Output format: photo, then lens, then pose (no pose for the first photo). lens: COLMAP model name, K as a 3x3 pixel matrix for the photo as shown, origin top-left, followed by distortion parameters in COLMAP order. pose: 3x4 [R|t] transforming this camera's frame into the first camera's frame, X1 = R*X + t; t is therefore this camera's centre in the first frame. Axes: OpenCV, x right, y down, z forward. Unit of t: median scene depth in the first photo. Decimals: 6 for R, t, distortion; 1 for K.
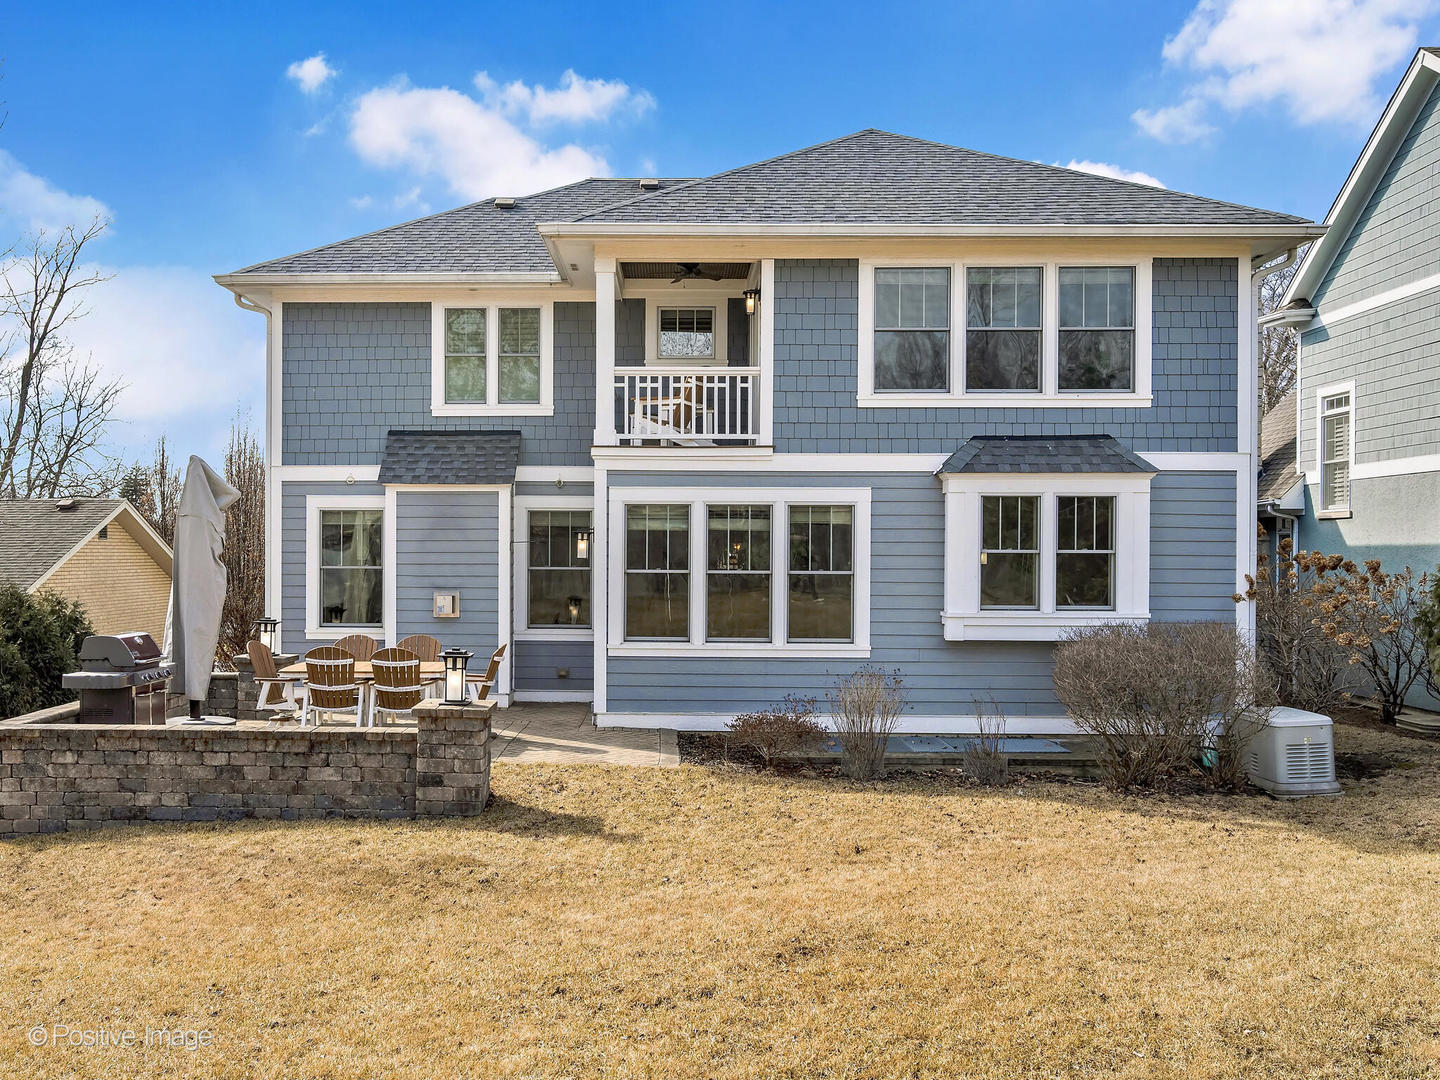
lens RADIAL K [[1370.9, 0, 717.0], [0, 1370.9, 547.0], [0, 0, 1]] dist [-0.011945, 0.000000]
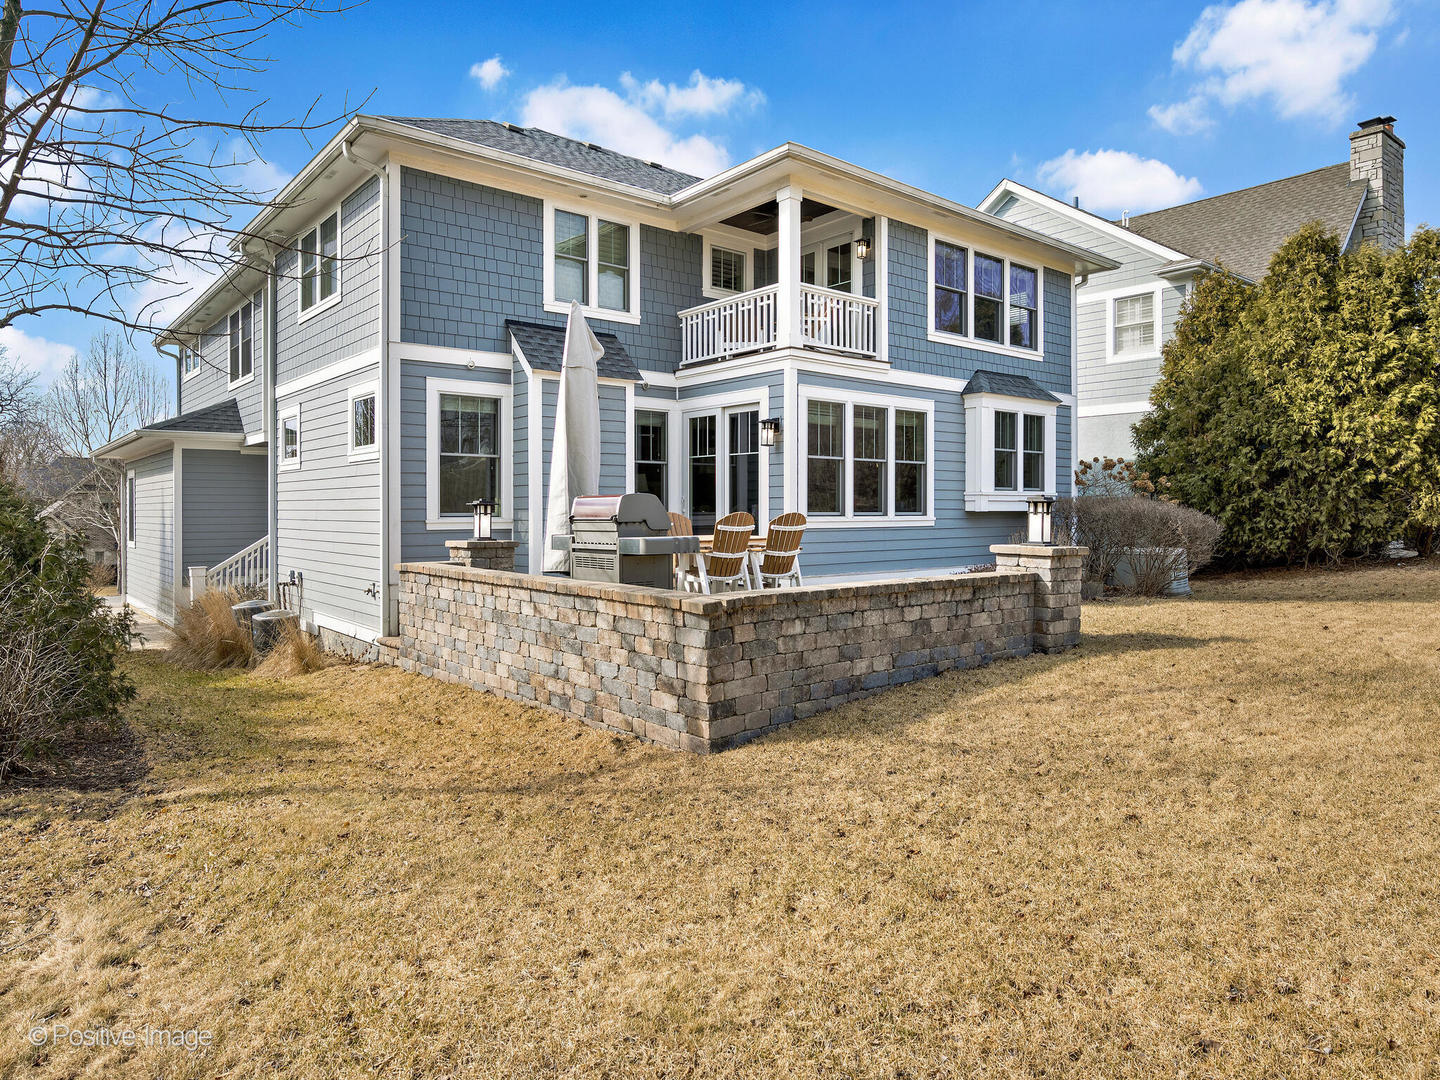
lens RADIAL K [[904.3, 0, 750.0], [0, 904.3, 503.0], [0, 0, 1]] dist [0.003780, 0.000085]
pose [[0.760216, -0.003991, 0.649658, -0.608848], [0.006586, 0.999977, -0.001564, 0.058342], [-0.649637, 0.005468, 0.760225, 0.438788]]
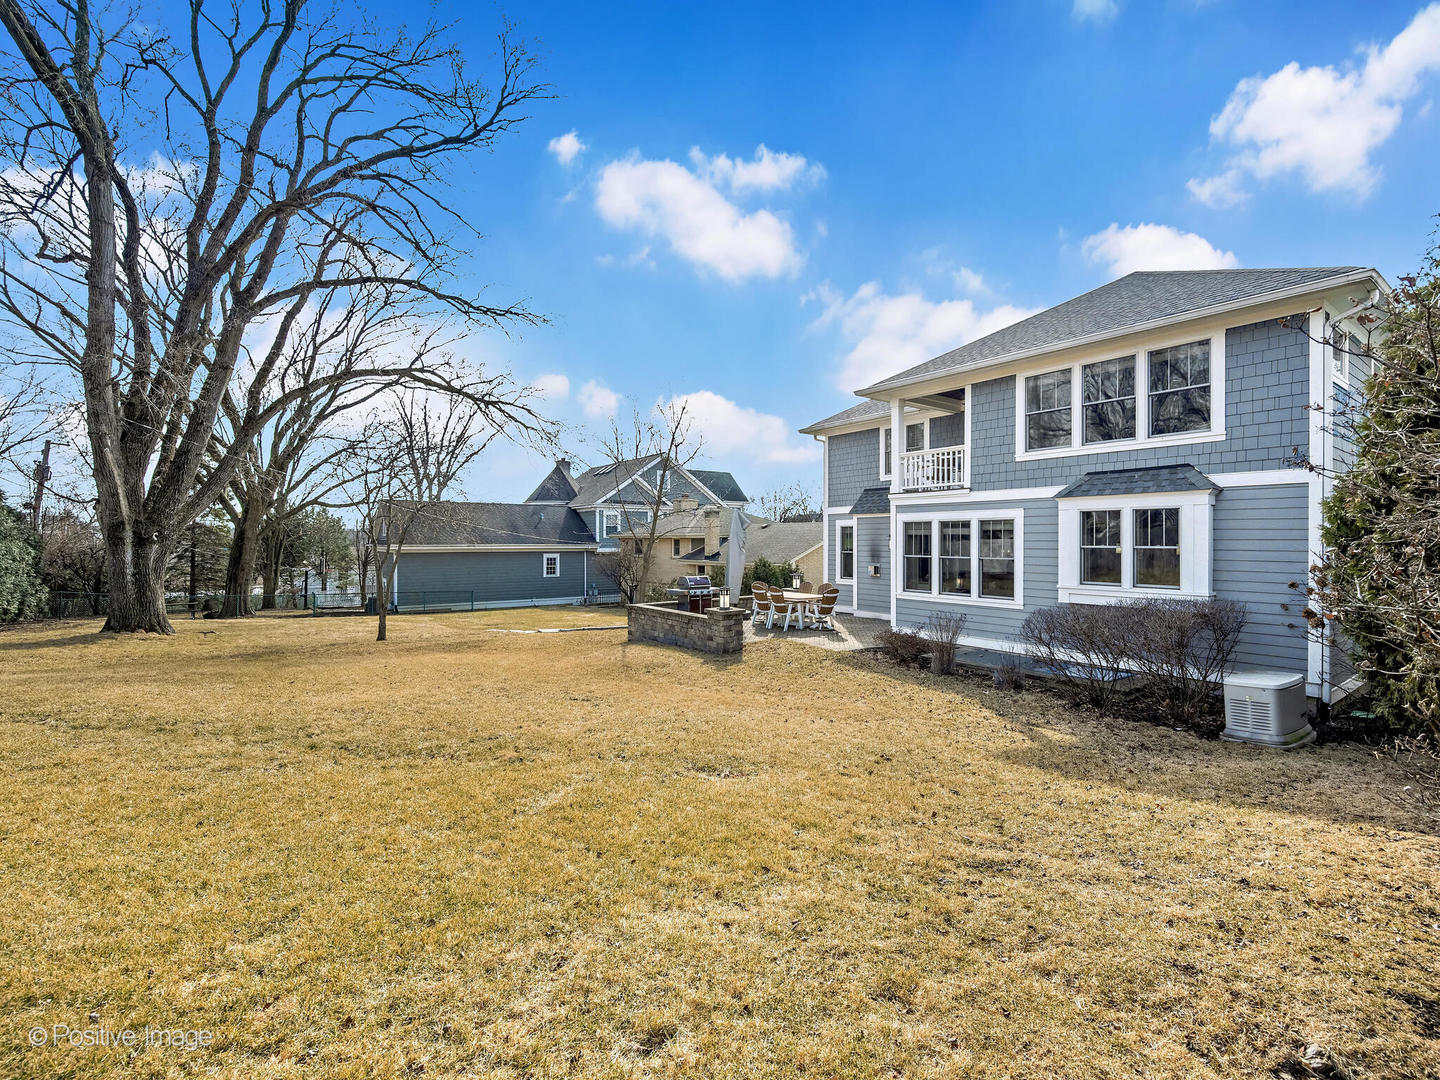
lens RADIAL K [[677.0, 0, 721.0], [0, 677.0, 538.9], [0, 0, 1]] dist [0.003042, 0.000226]
pose [[0.587663, -0.003600, -0.809098, 0.568702], [0.003444, 0.999992, -0.001948, -0.005492], [0.809098, -0.001642, 0.587671, 0.208447]]
